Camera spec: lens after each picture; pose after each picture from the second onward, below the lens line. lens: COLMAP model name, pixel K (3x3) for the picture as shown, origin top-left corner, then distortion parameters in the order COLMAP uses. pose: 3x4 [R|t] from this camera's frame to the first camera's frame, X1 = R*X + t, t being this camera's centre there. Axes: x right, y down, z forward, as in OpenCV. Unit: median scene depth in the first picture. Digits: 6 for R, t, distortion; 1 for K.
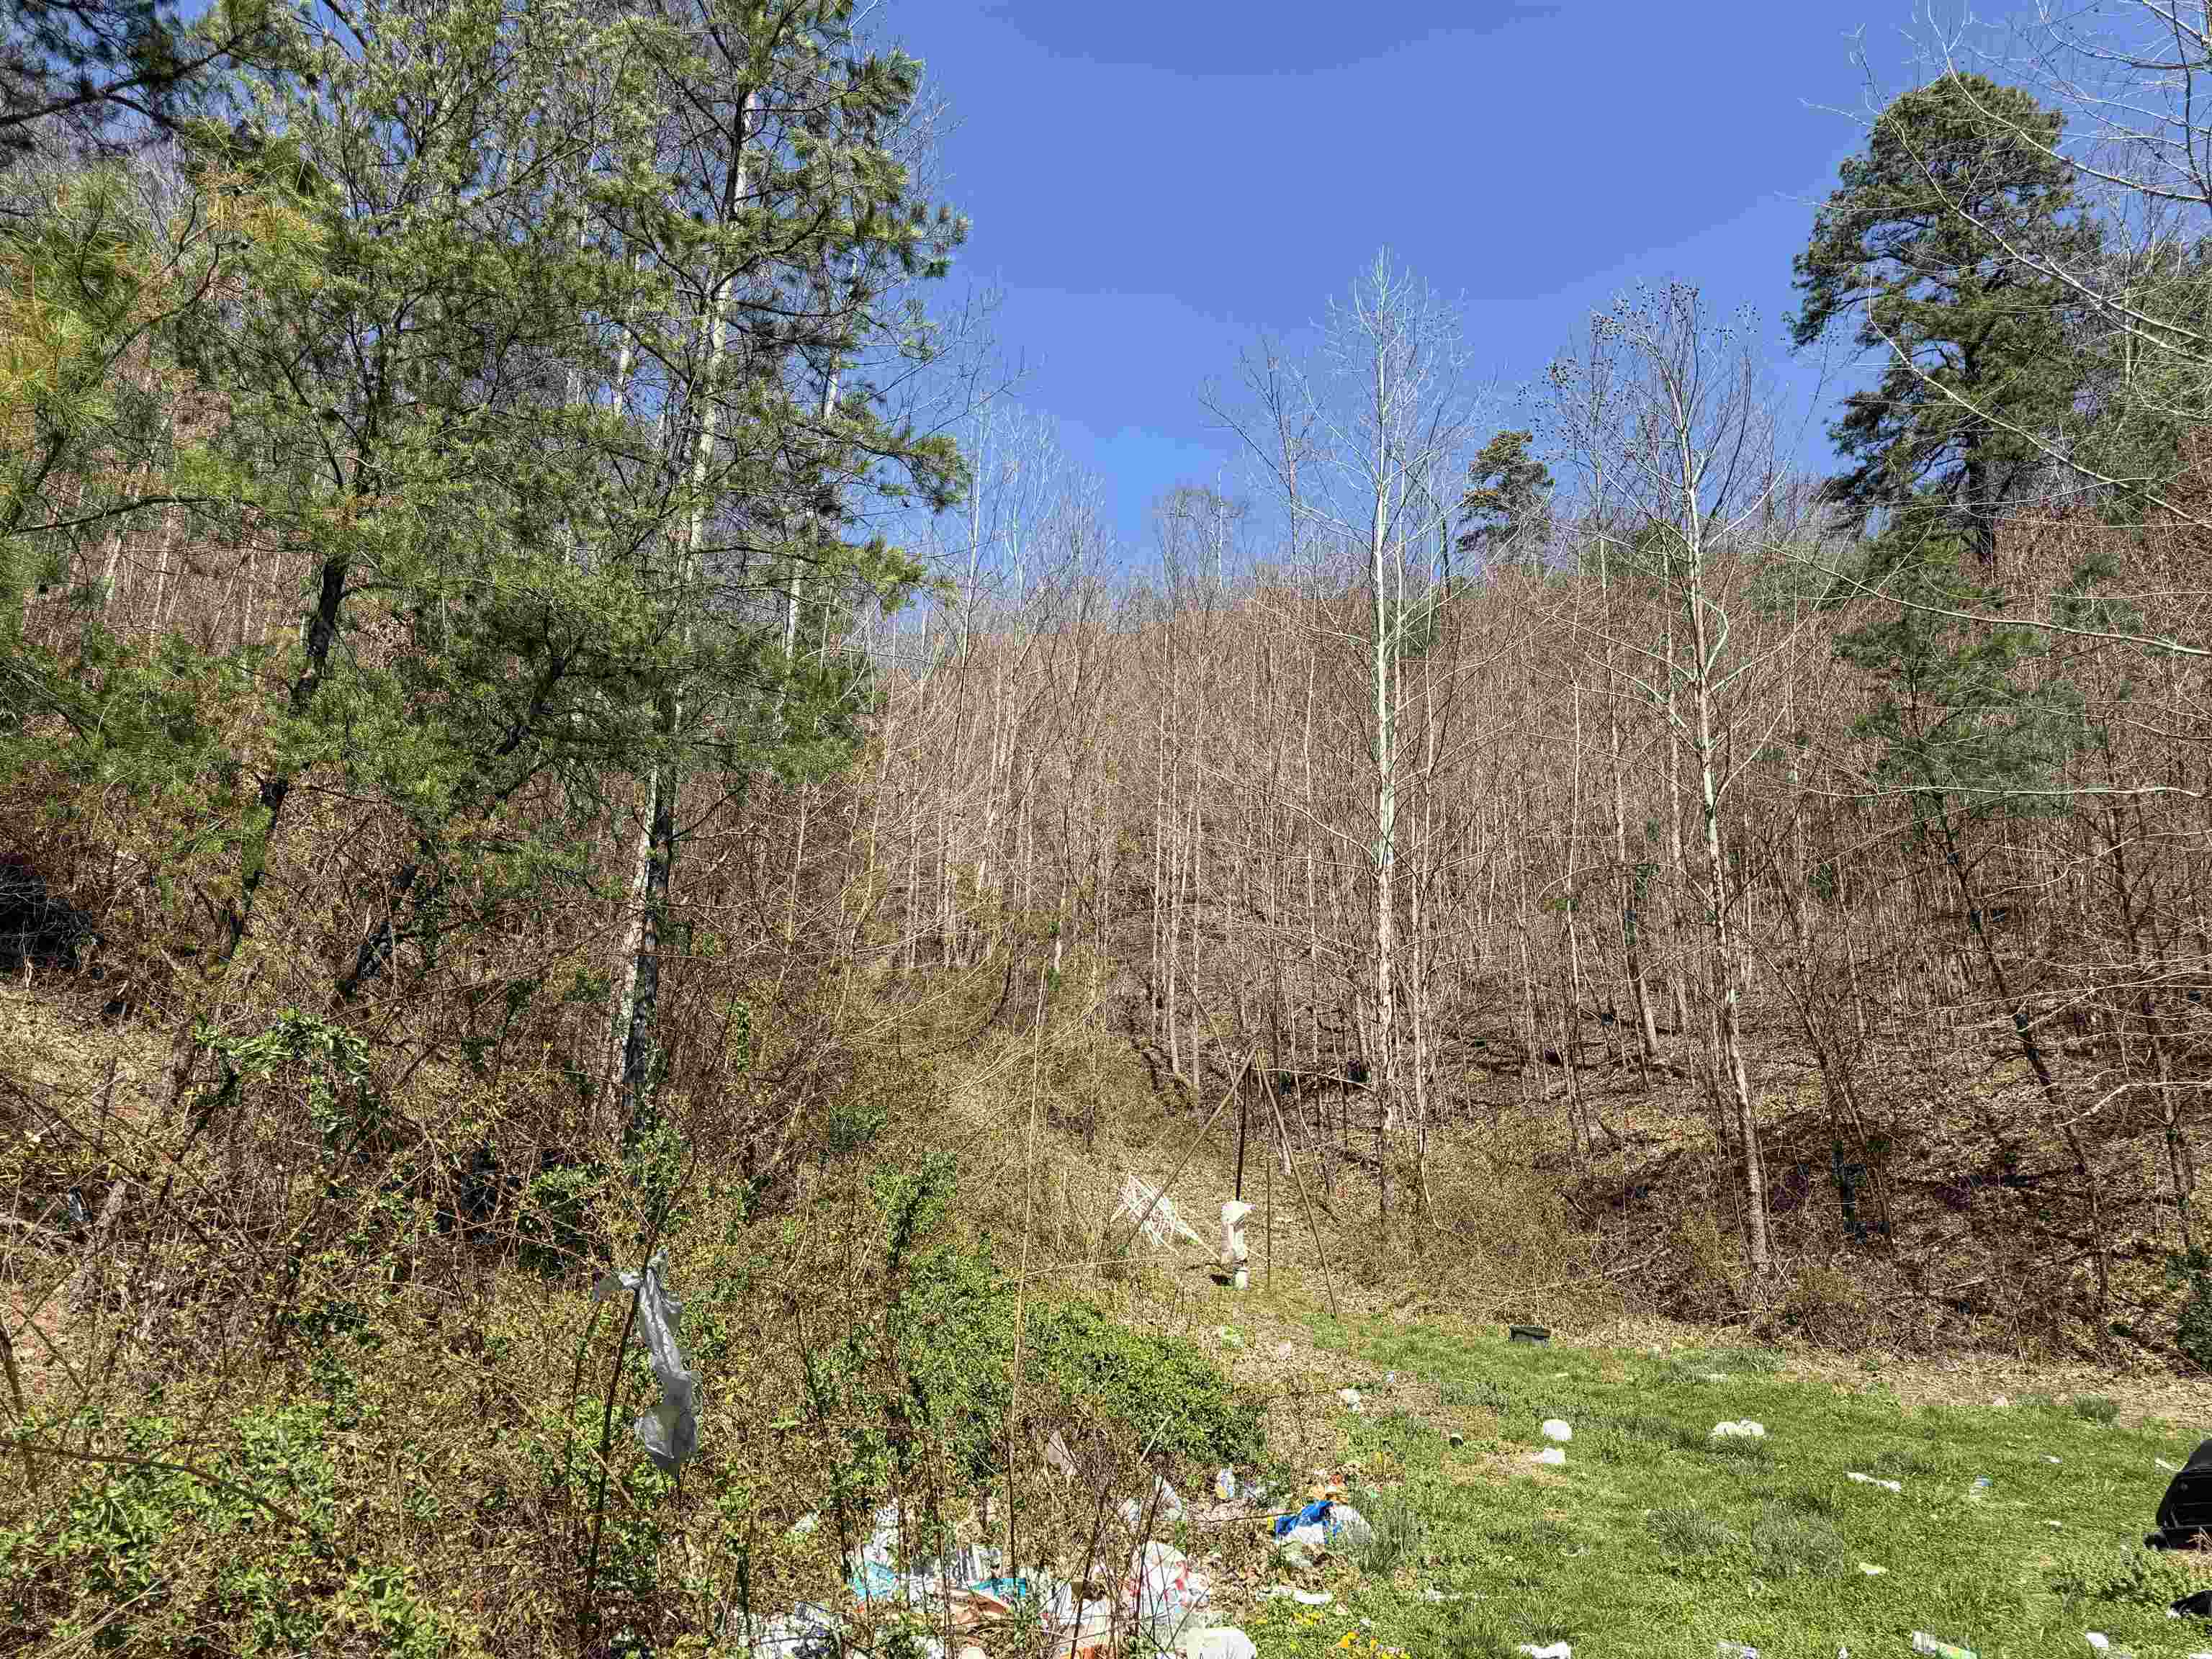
lens RADIAL K [[1539.3, 0, 1106.0], [0, 1539.3, 829.5], [0, 0, 1]] dist [0.002269, -0.095298]
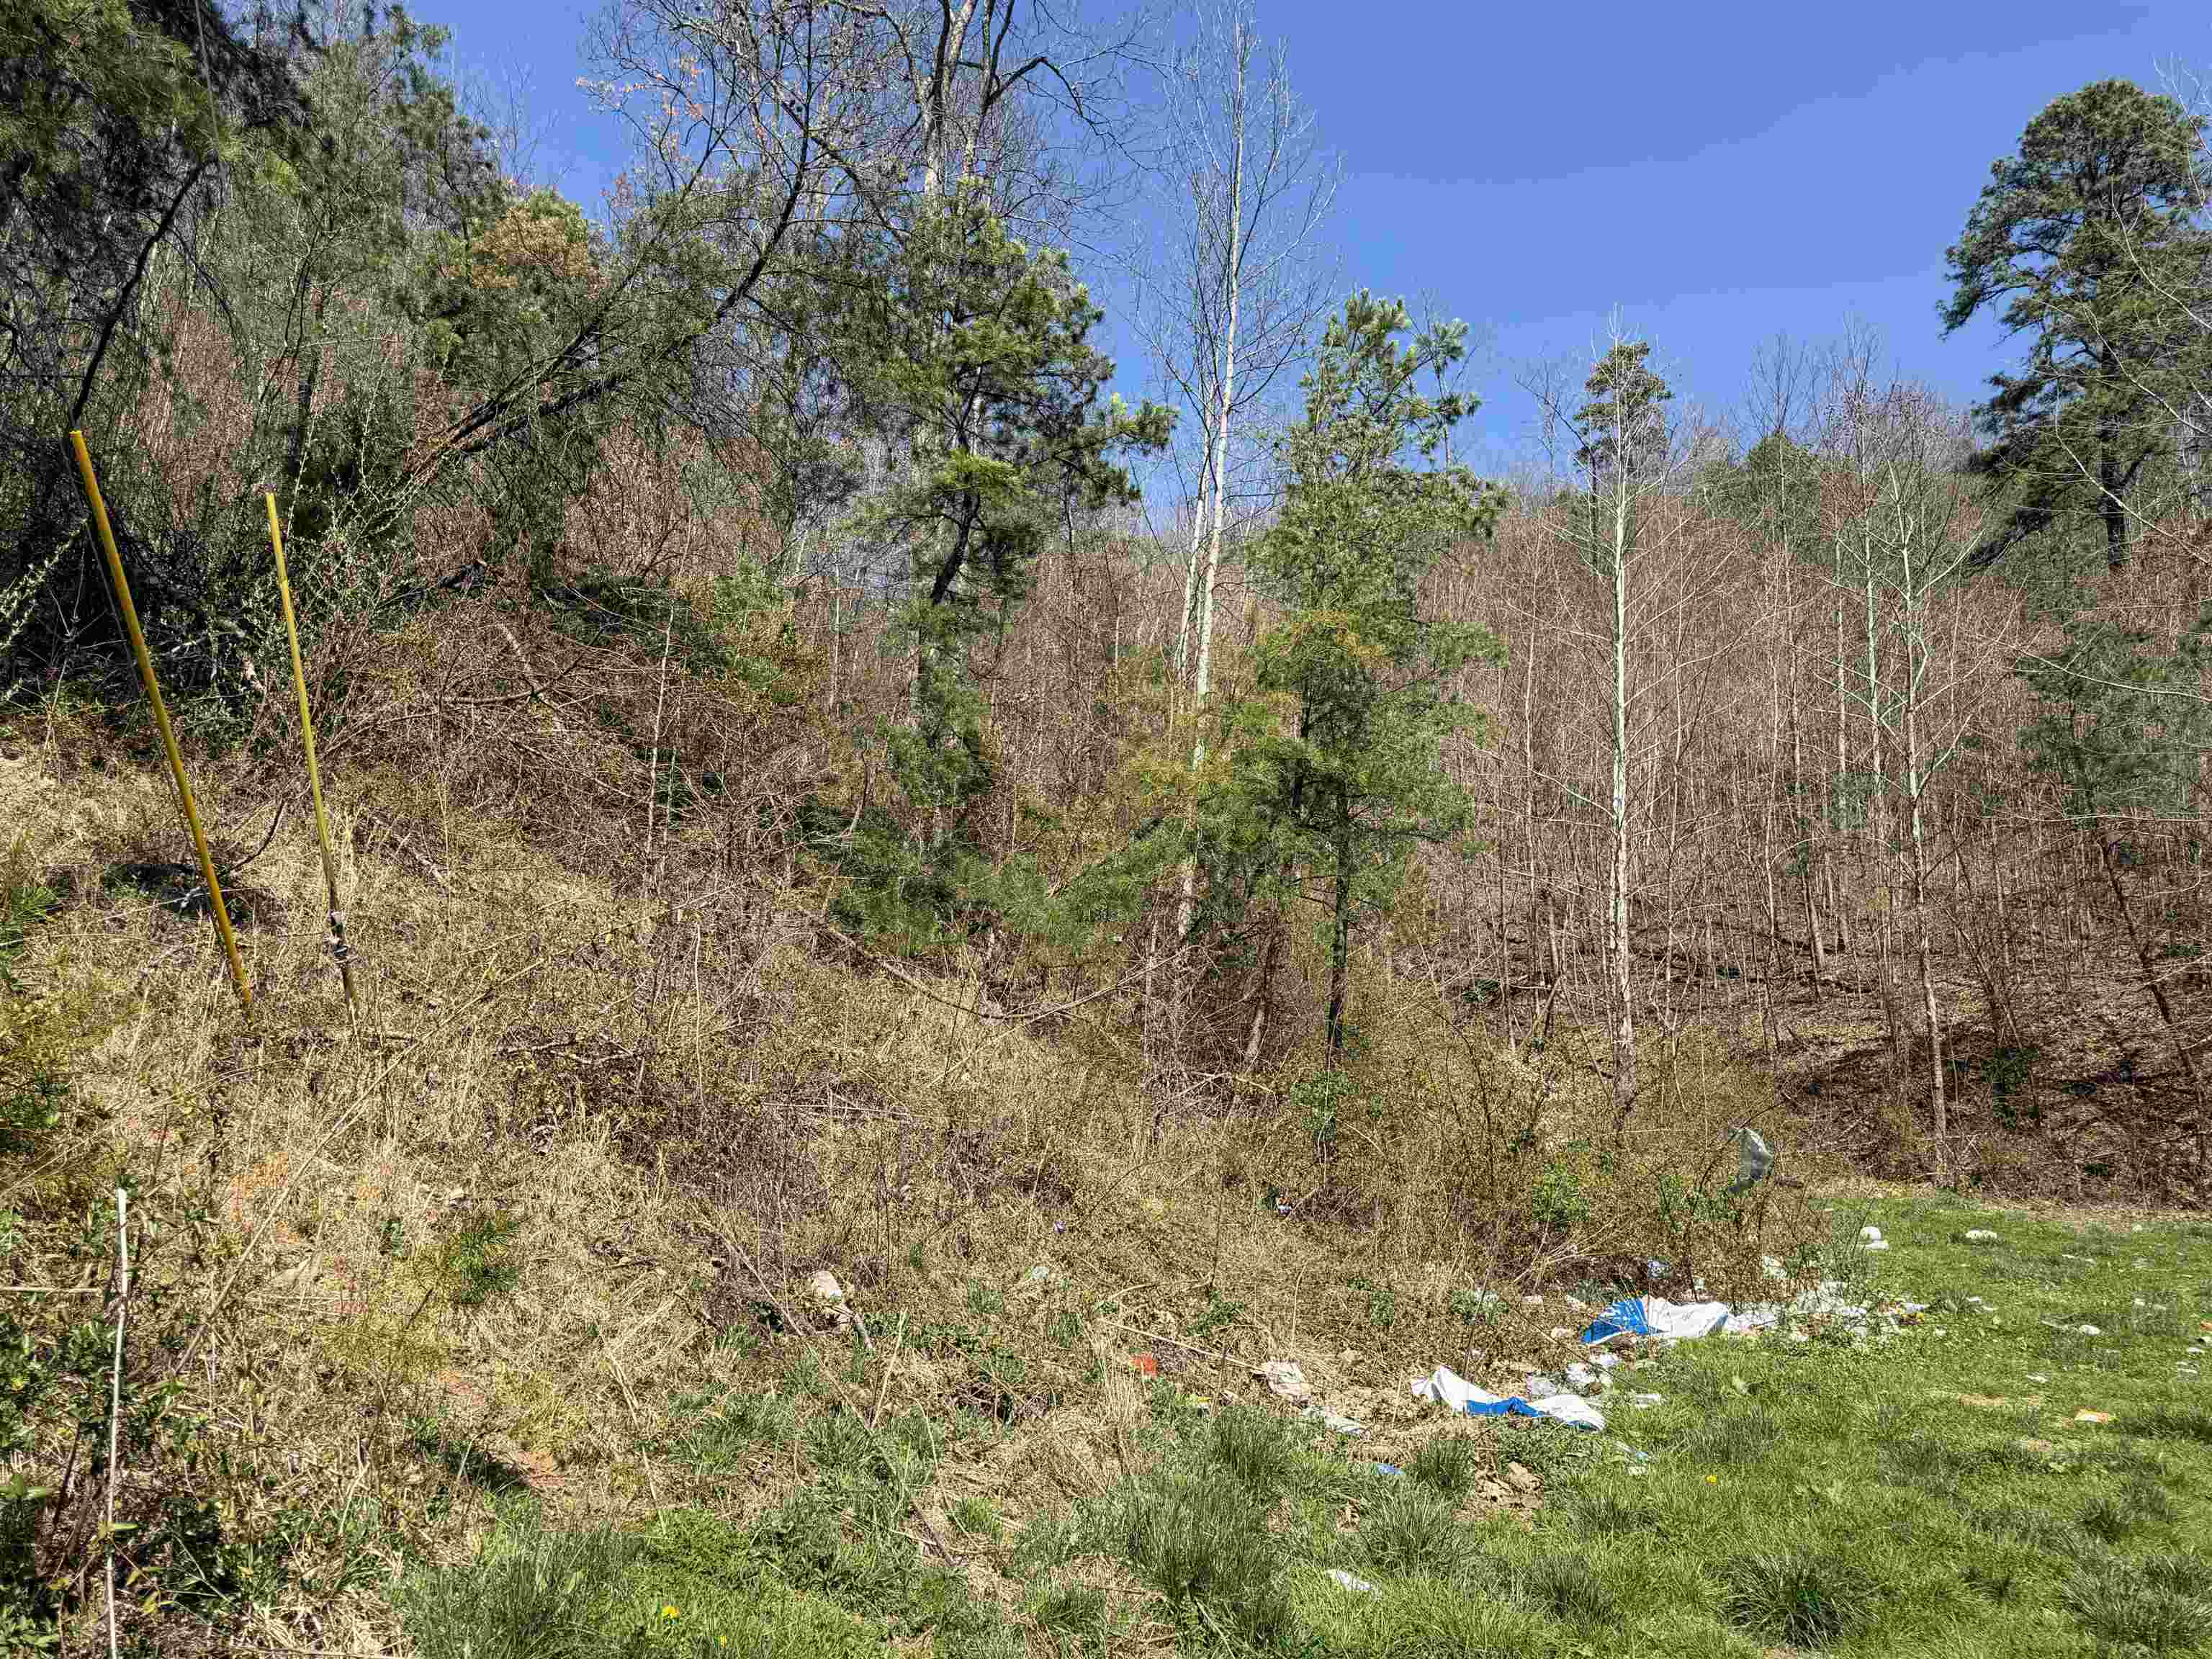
lens RADIAL K [[1555.8, 0, 1106.0], [0, 1555.8, 829.5], [0, 0, 1]] dist [0.044747, -0.122756]
pose [[0.999496, 0.000370, -0.031750, -0.203091], [0.002091, 0.996996, 0.077423, -0.073898], [0.031683, -0.077451, 0.996493, -0.284042]]
